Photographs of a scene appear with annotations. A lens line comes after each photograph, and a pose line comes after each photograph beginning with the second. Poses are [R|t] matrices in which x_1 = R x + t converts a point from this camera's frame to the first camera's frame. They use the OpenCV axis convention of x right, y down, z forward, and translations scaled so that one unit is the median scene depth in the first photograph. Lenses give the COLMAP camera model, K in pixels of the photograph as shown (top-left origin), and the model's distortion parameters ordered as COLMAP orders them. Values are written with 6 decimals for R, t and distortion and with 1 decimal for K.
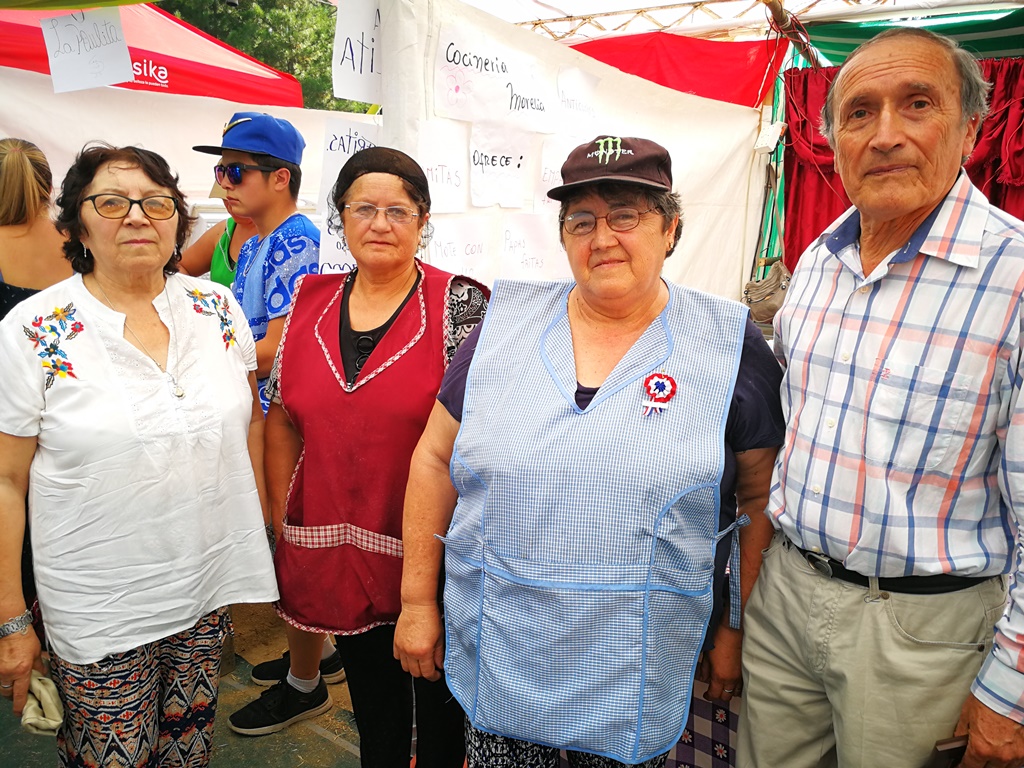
lens RADIAL K [[821.4, 0, 516.2], [0, 821.4, 389.7], [0, 0, 1]] dist [0.031348, 0.004666]
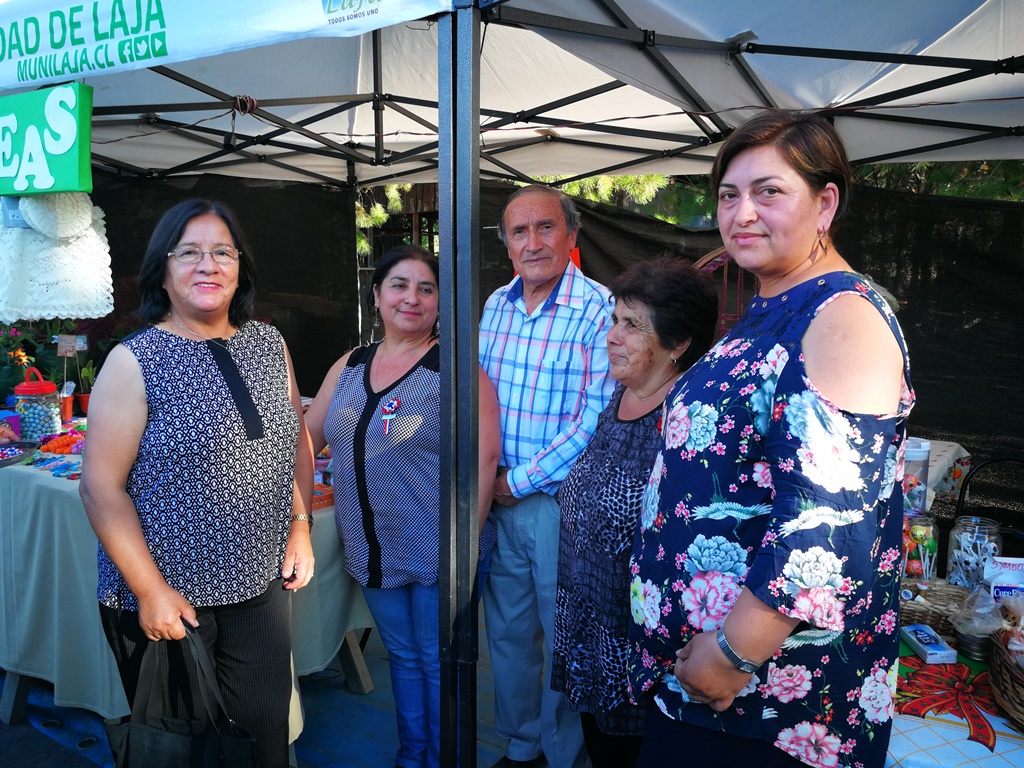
lens RADIAL K [[821.4, 0, 510.5], [0, 821.4, 383.5], [0, 0, 1]] dist [0.031348, 0.004666]
pose [[0.923753, -0.055809, 0.378901, -0.322218], [0.064642, 0.997852, -0.010620, 0.031845], [-0.377495, 0.034303, 0.925376, -0.684071]]
